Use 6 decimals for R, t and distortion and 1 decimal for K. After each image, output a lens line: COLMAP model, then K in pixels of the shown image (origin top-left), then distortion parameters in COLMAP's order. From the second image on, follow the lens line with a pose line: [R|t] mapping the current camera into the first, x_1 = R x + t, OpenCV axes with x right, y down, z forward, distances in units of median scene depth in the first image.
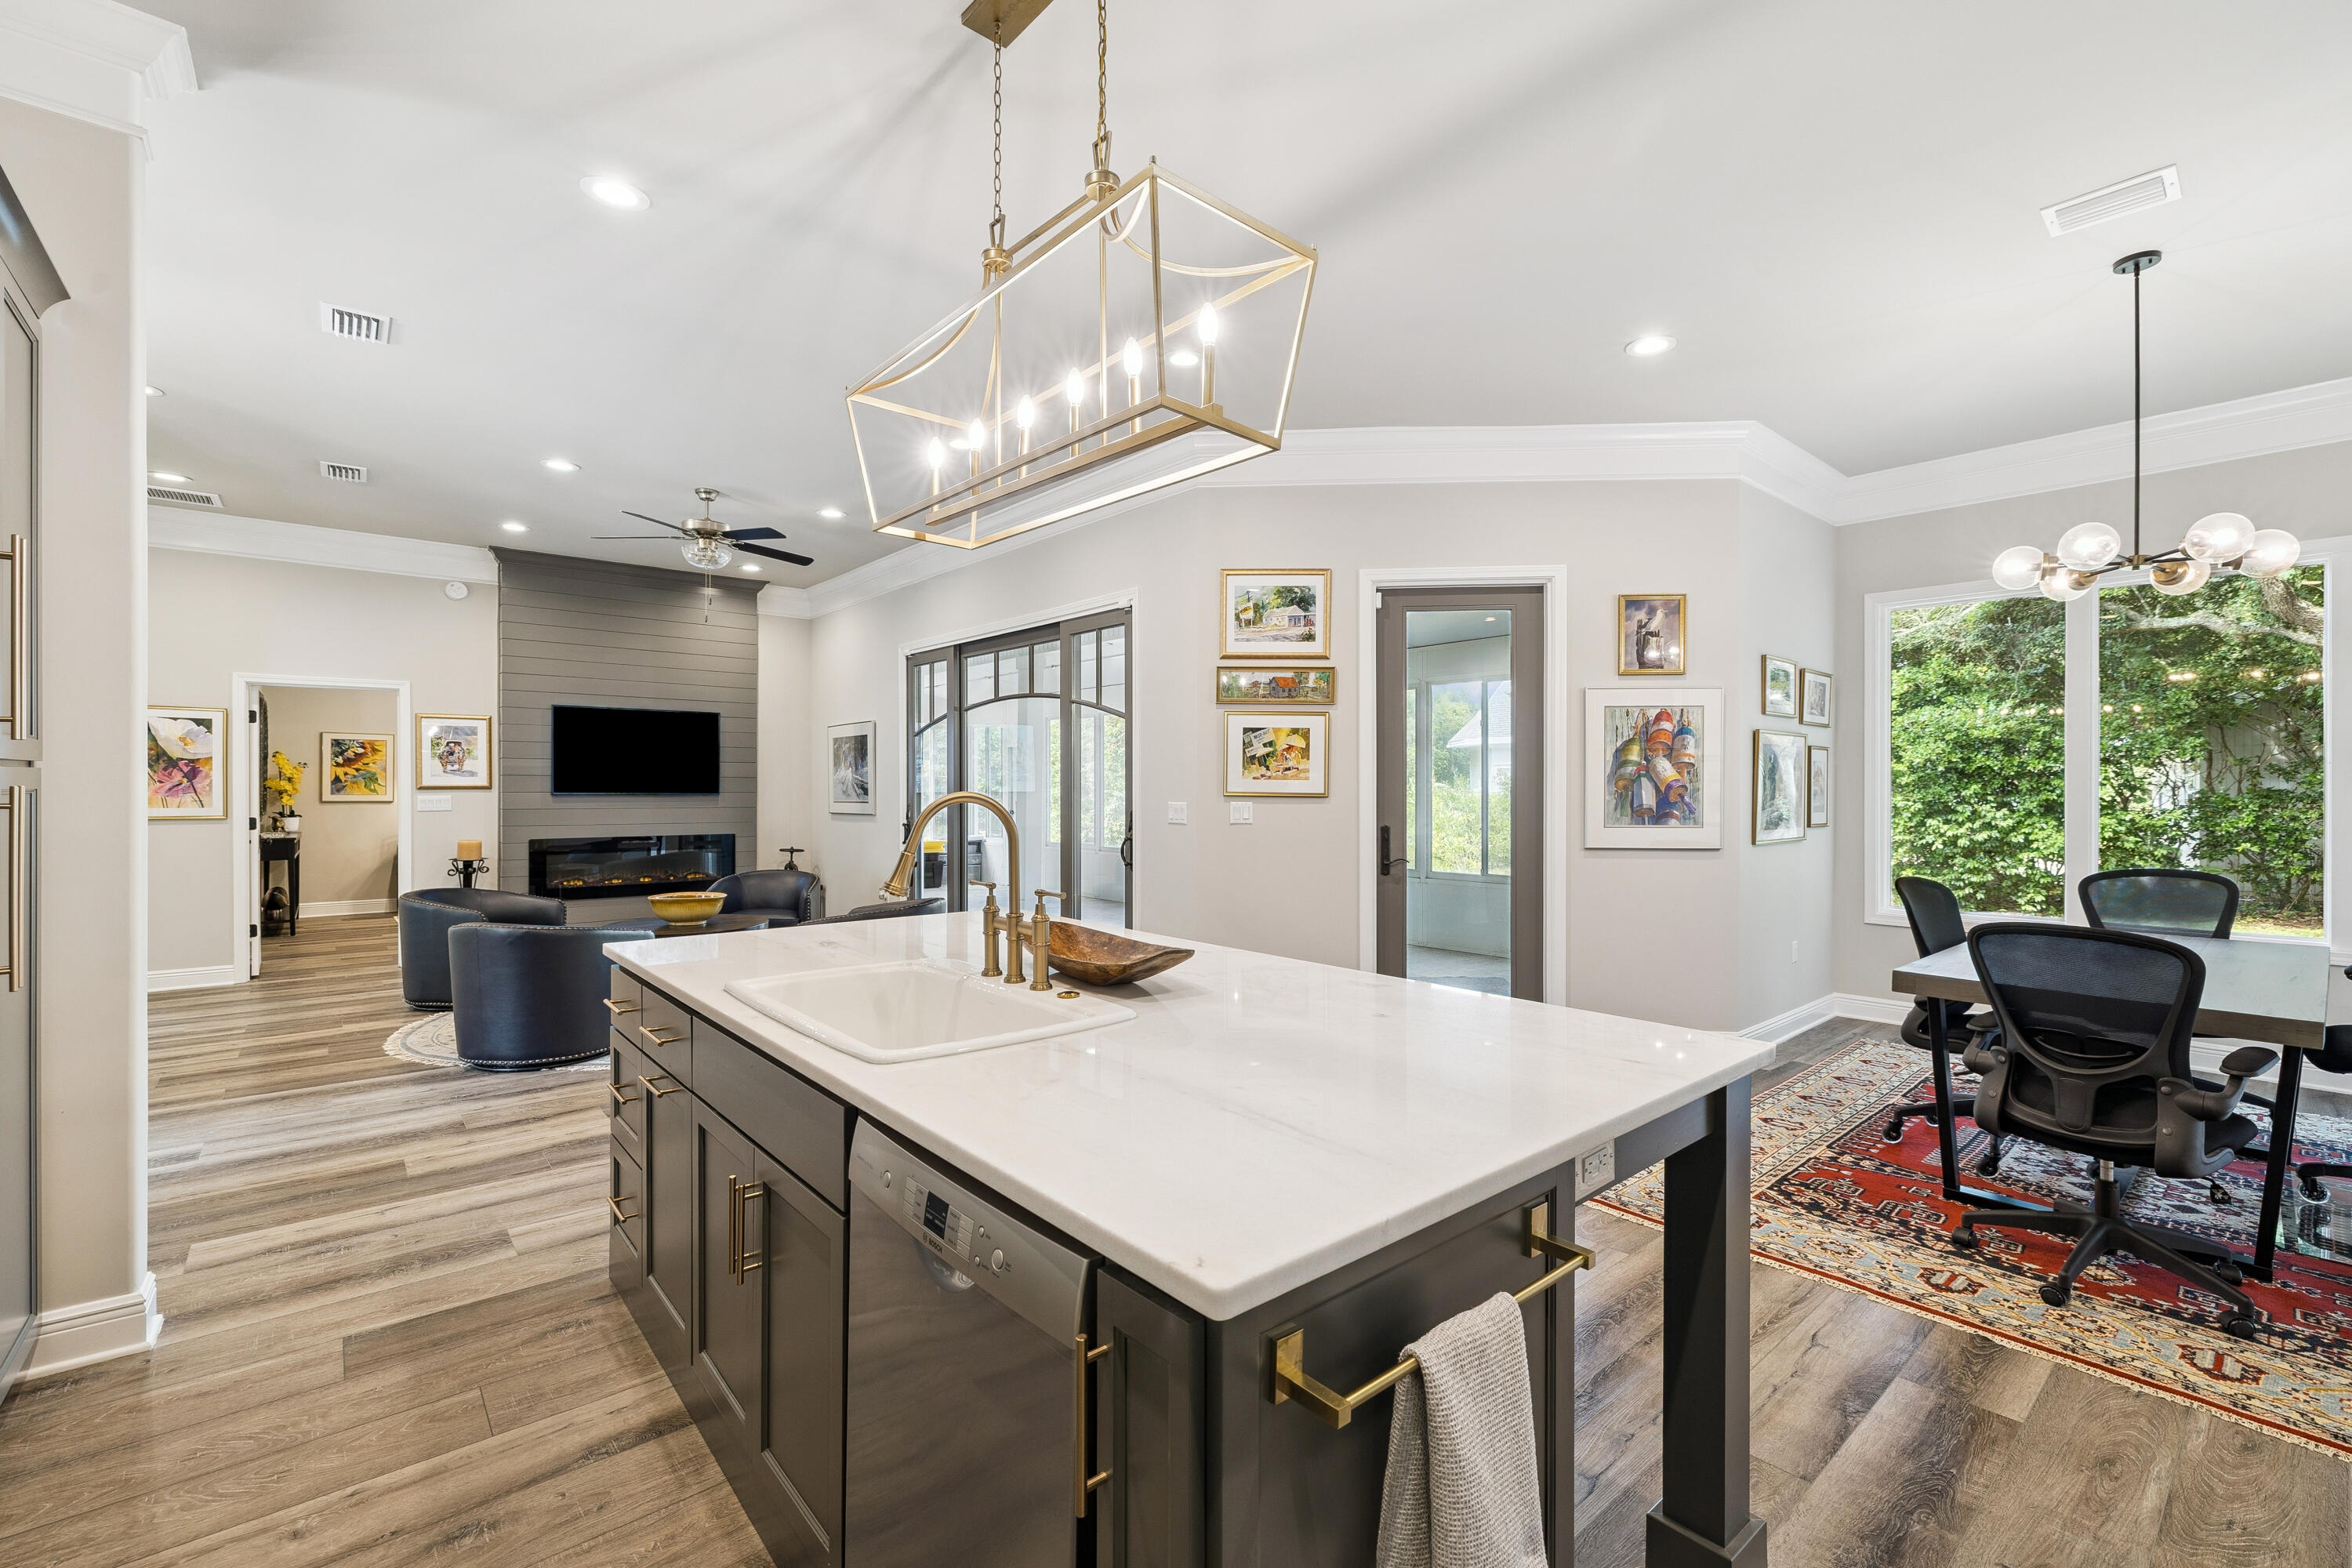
lens RADIAL K [[1000.9, 0, 1189.0], [0, 1000.9, 787.9], [0, 0, 1]] dist [-0.001937, 0.000403]
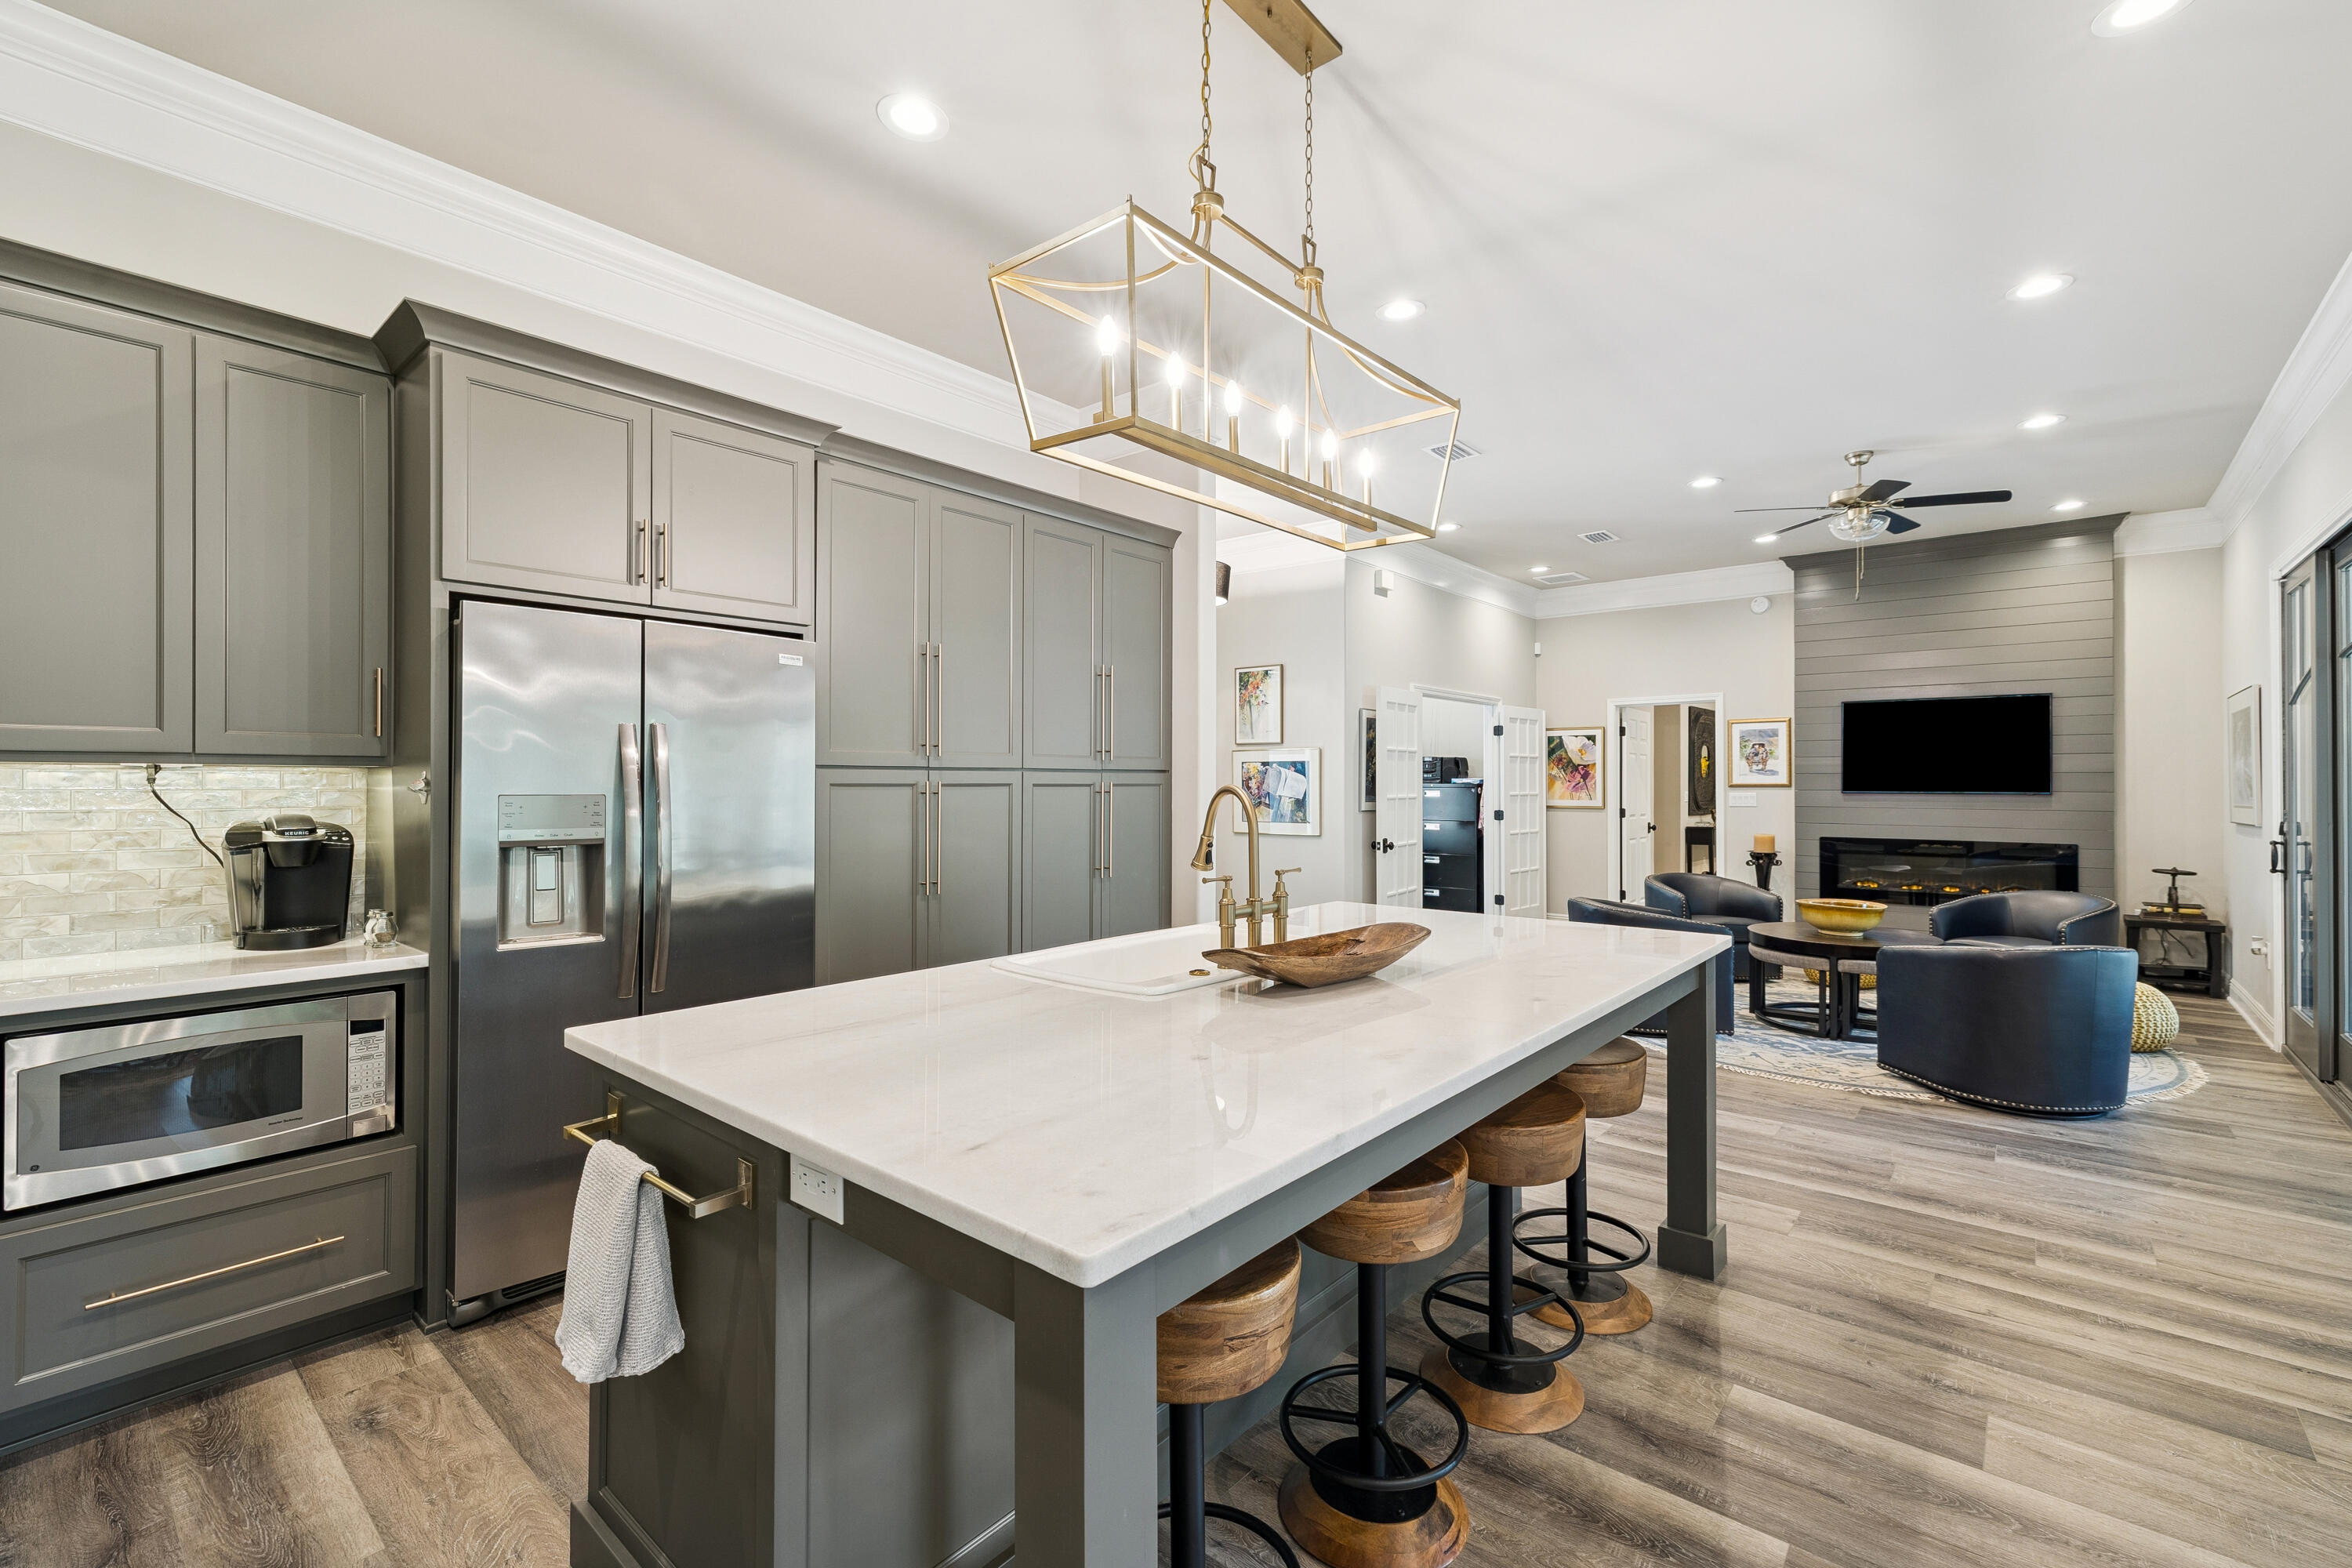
lens RADIAL K [[1000.9, 0, 1192.4], [0, 1000.9, 782.2], [0, 0, 1]] dist [-0.001937, 0.000403]
pose [[0.153331, -0.003119, -0.988170, 0.261847], [-0.002015, 0.999992, -0.003469, 0.001083], [0.988173, 0.002523, 0.153324, 0.230315]]
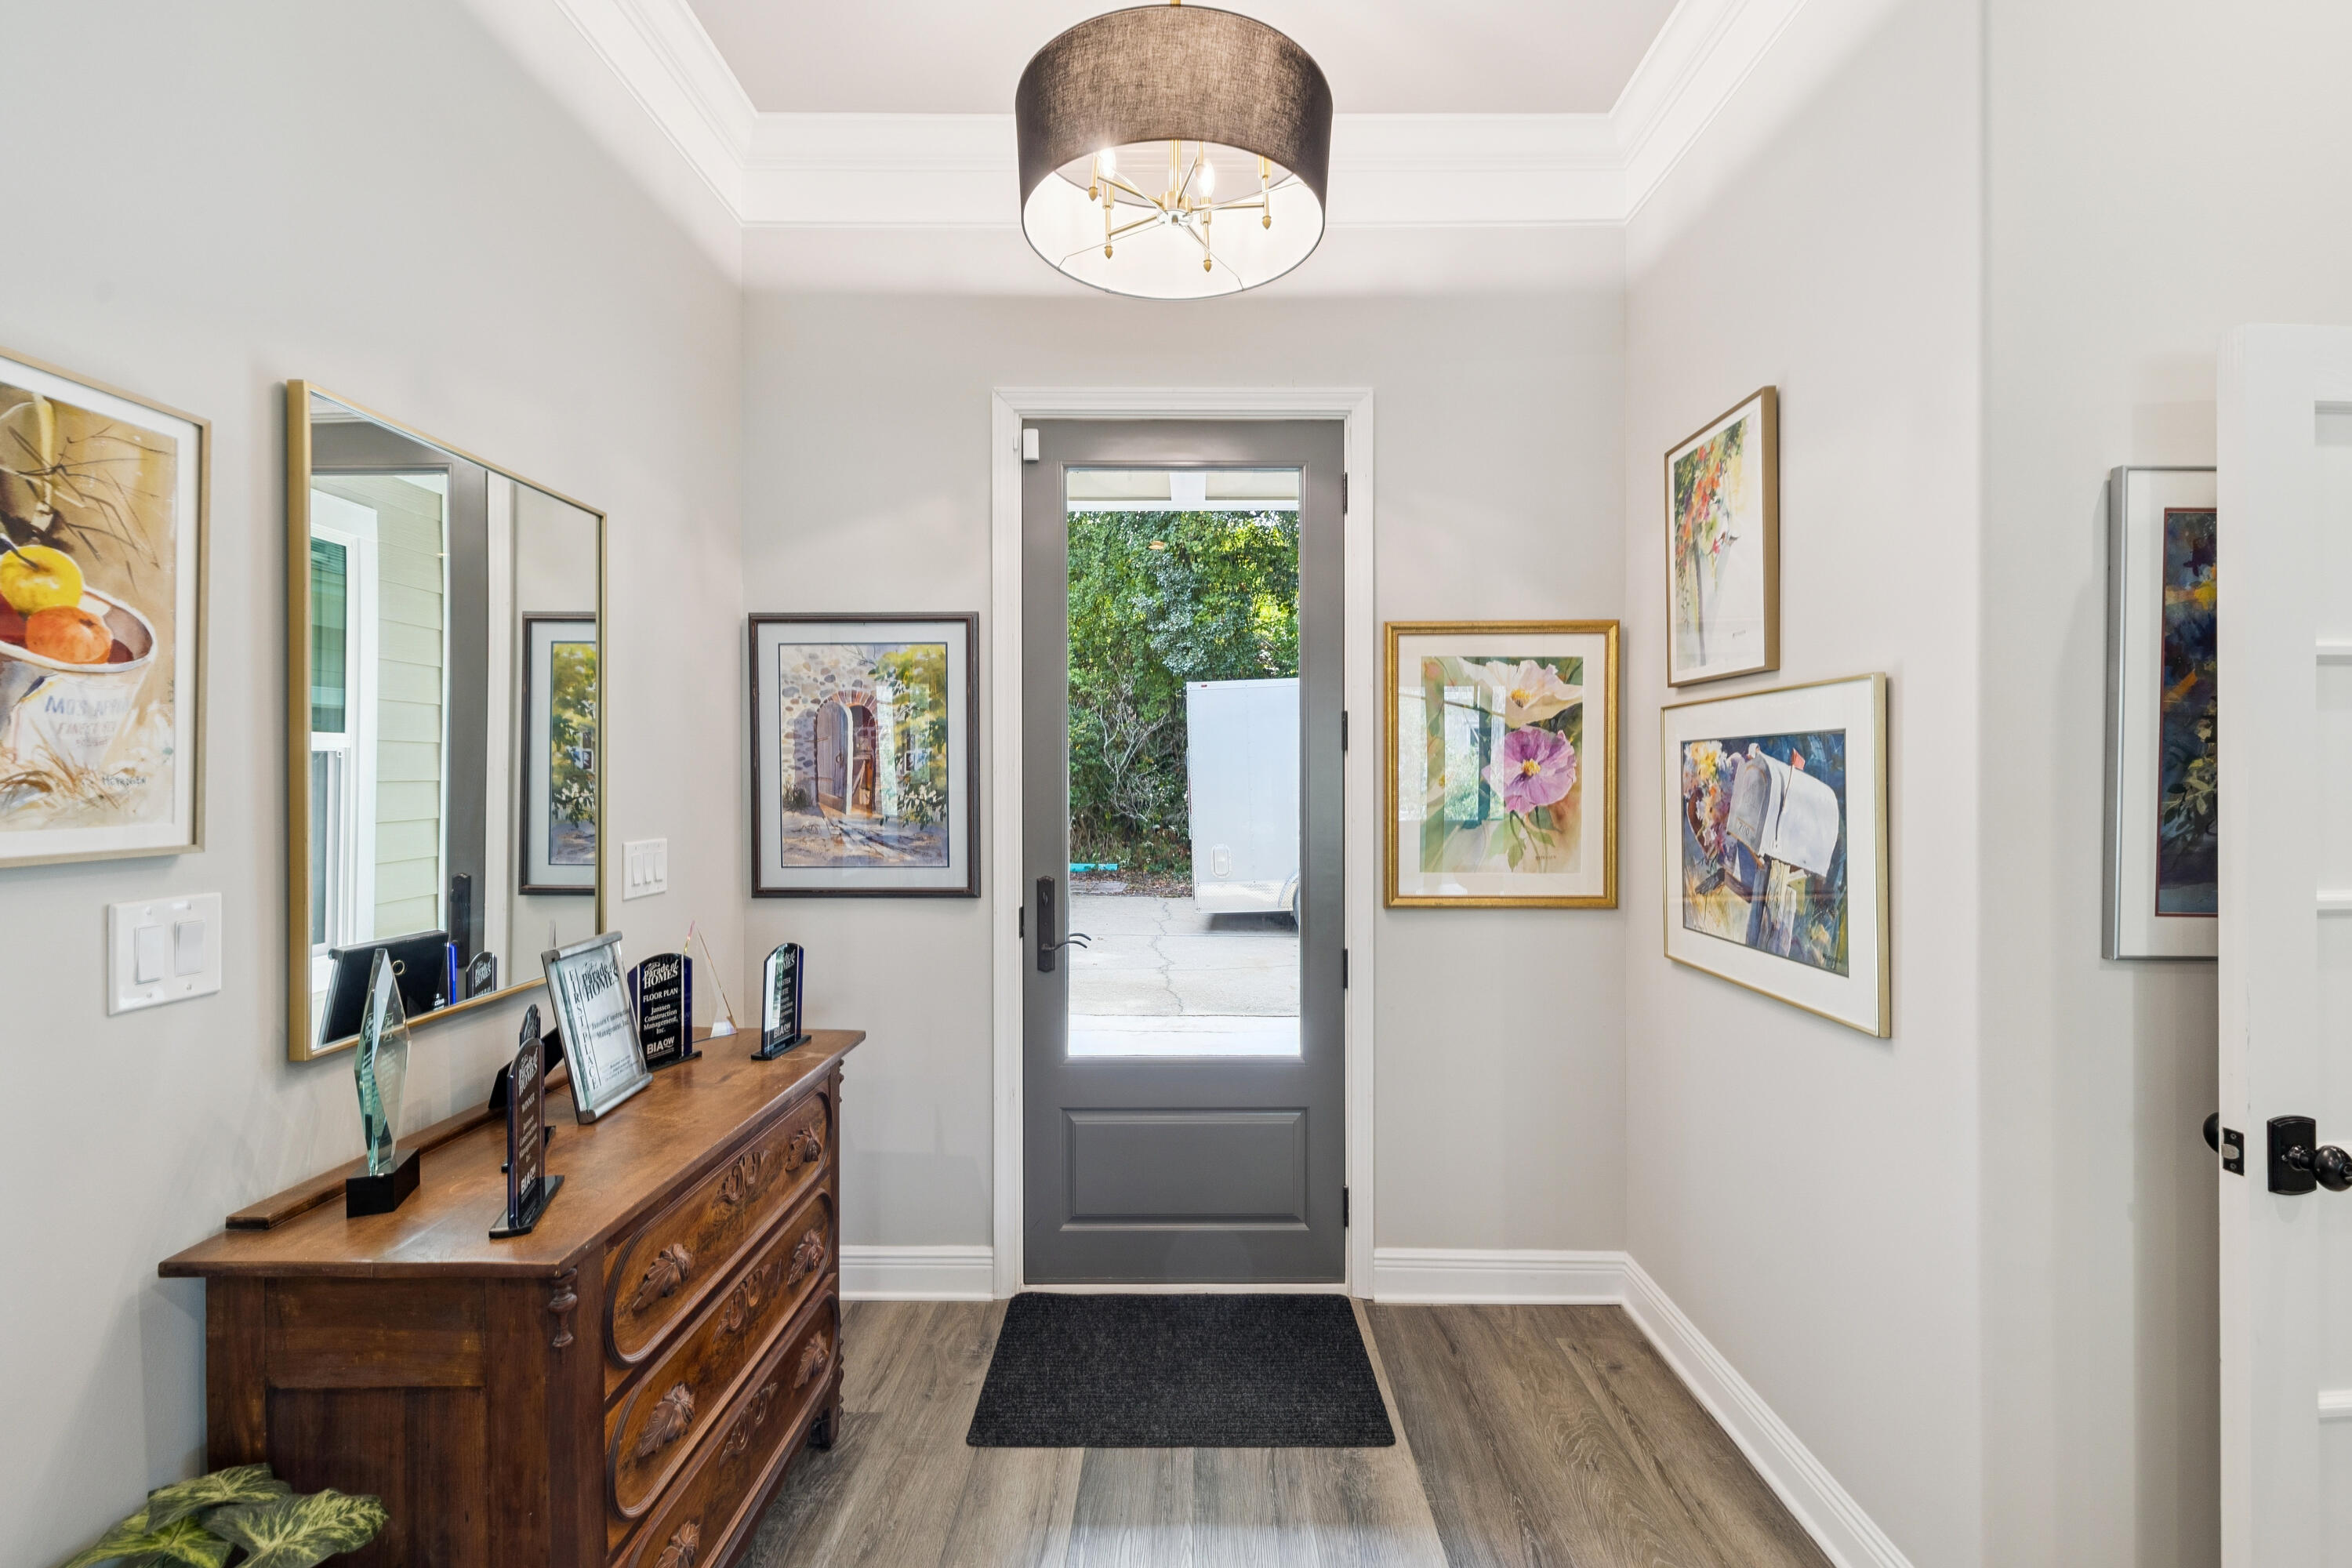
lens RADIAL K [[1000.9, 0, 1190.5], [0, 1000.9, 770.8], [0, 0, 1]] dist [-0.001937, 0.000403]
pose [[-0.656940, -0.008016, -0.753900, -0.398544], [-0.001244, 0.999954, -0.009547, -0.010587], [0.753942, -0.005334, -0.656920, 0.534151]]
